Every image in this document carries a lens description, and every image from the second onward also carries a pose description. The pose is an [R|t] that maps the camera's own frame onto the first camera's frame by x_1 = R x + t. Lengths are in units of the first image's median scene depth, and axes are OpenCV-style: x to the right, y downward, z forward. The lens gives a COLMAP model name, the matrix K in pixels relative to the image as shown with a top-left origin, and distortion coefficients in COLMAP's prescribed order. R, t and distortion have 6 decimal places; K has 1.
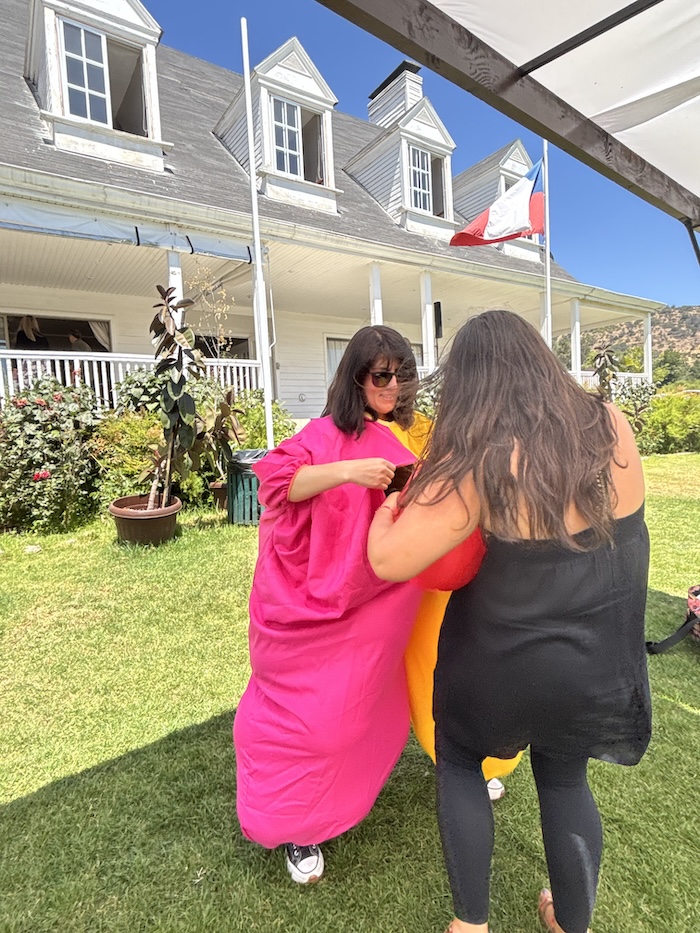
lens RADIAL K [[512.8, 0, 350.6], [0, 512.8, 457.1], [0, 0, 1]] dist [-0.013232, 0.012135]
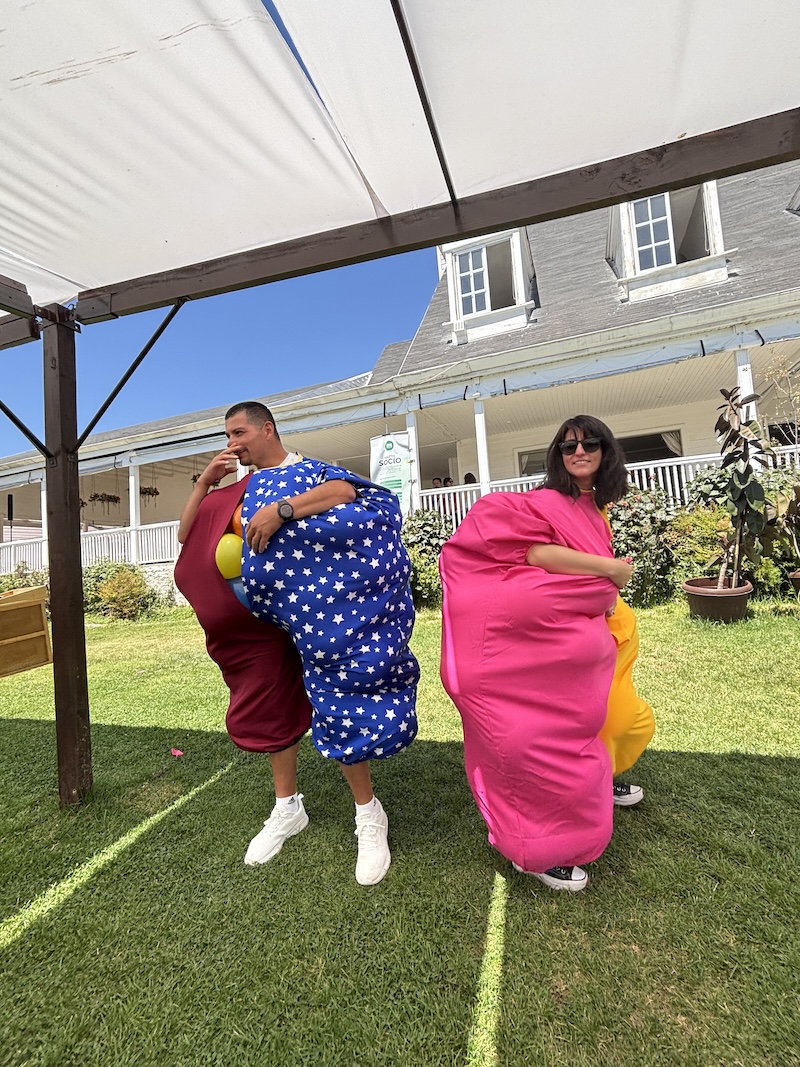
lens RADIAL K [[479.2, 0, 400.0], [0, 479.2, 533.5], [0, 0, 1]] dist [-0.013668, 0.001037]
pose [[0.557912, -0.041476, -0.828863, 0.051019], [-0.005455, 0.998546, -0.053639, 0.024745], [0.829882, 0.034447, 0.556874, -0.096480]]
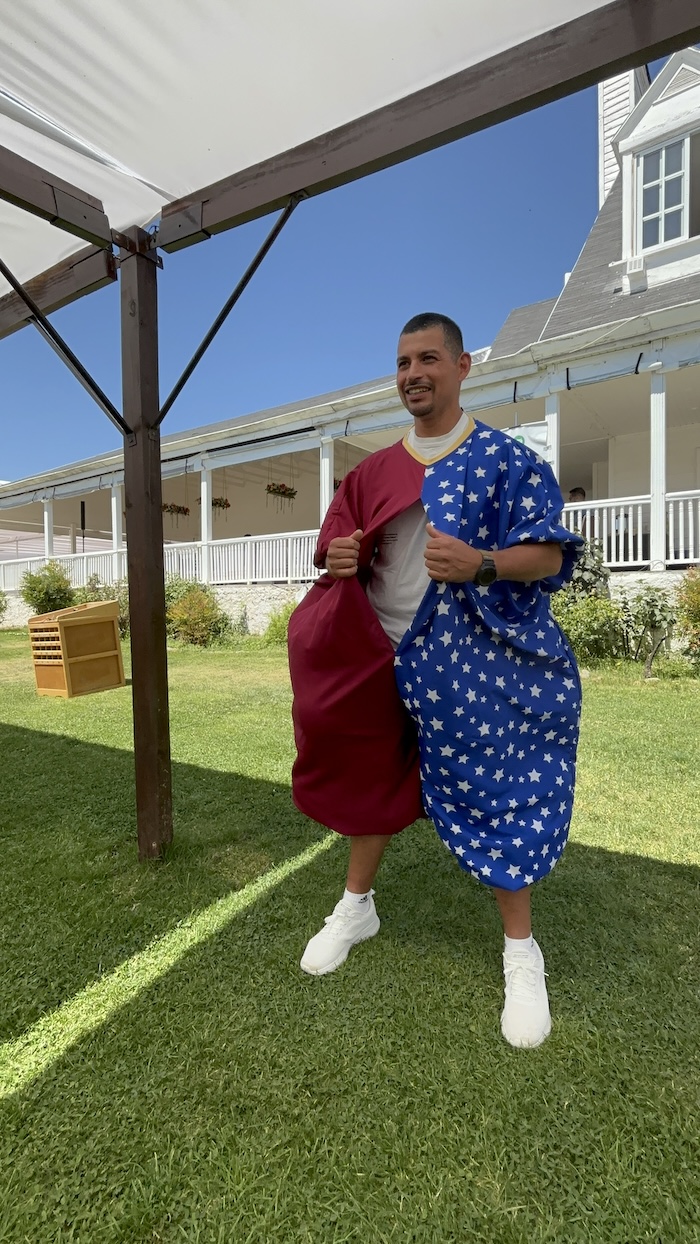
lens RADIAL K [[578.1, 0, 346.3], [0, 578.1, 626.9], [0, 0, 1]] dist [-0.013120, 0.000433]
pose [[0.324973, 0.083986, -0.941987, -0.014189], [-0.062458, 0.995780, 0.067235, 0.032350], [0.943658, 0.036985, 0.328848, -0.103957]]
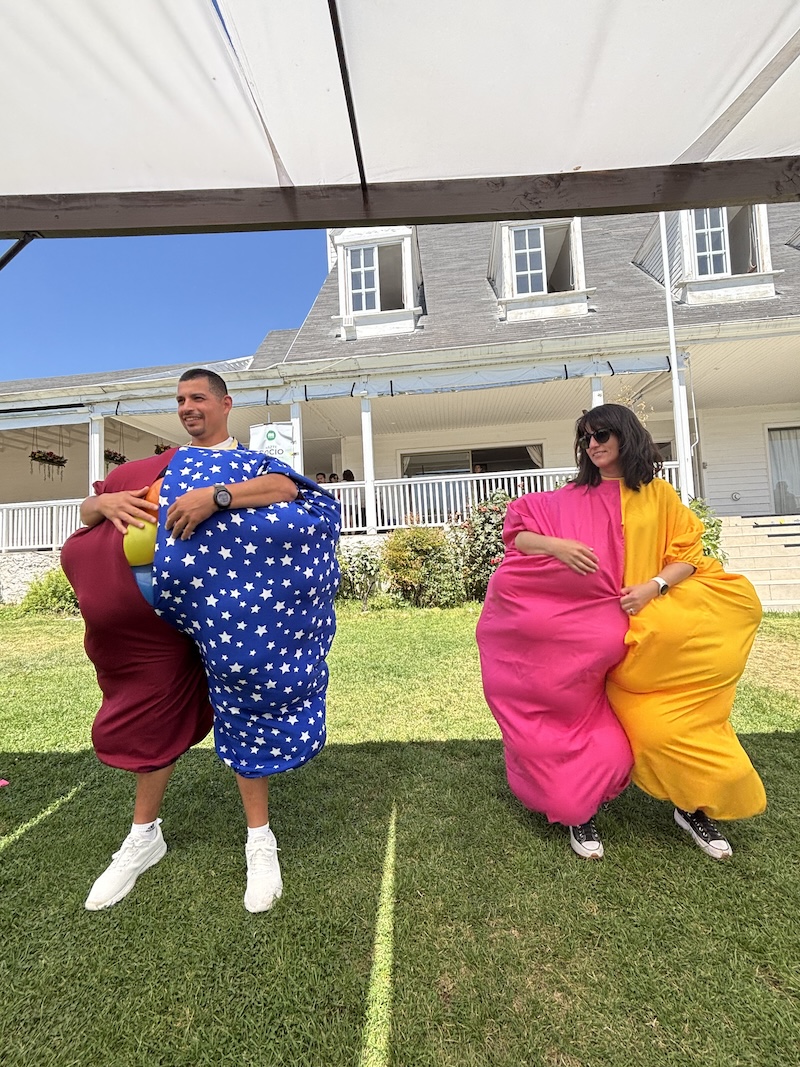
lens RADIAL K [[475.9, 0, 402.0], [0, 475.9, 533.9], [0, 0, 1]] dist [0.001063, -0.004781]
pose [[0.752244, -0.013150, -0.658754, 0.035307], [-0.027639, 0.998291, -0.051490, 0.025928], [0.658305, 0.056940, 0.750595, -0.095523]]
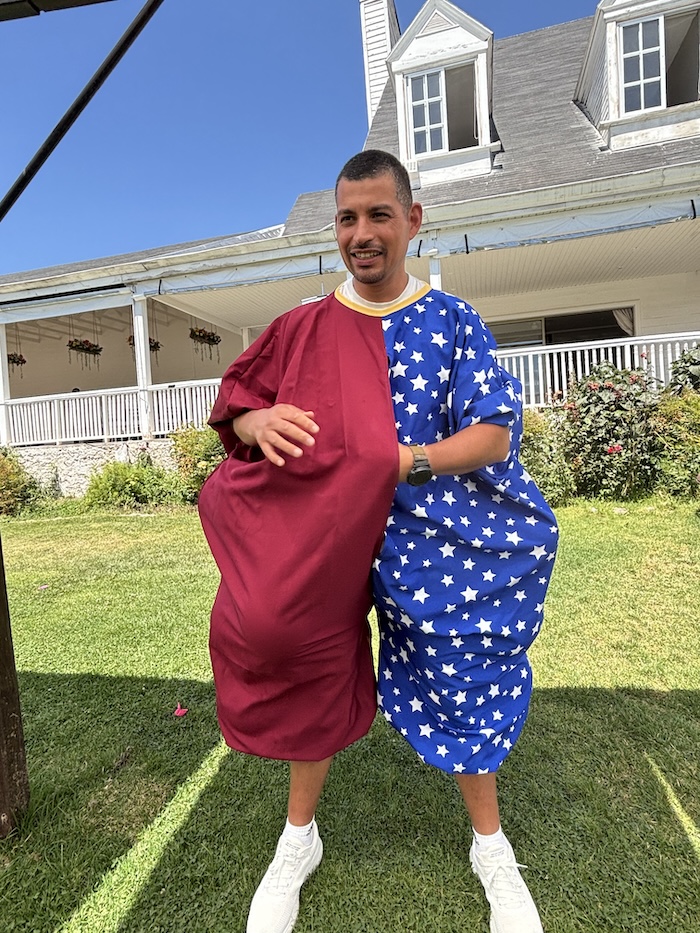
lens RADIAL K [[508.9, 0, 356.2], [0, 508.9, 463.7], [0, 0, 1]] dist [-0.016055, 0.010275]
pose [[0.654128, 0.040846, -0.755280, -0.092682], [-0.016970, 0.999082, 0.039333, 0.023946], [0.756194, -0.012911, 0.654221, -0.118594]]
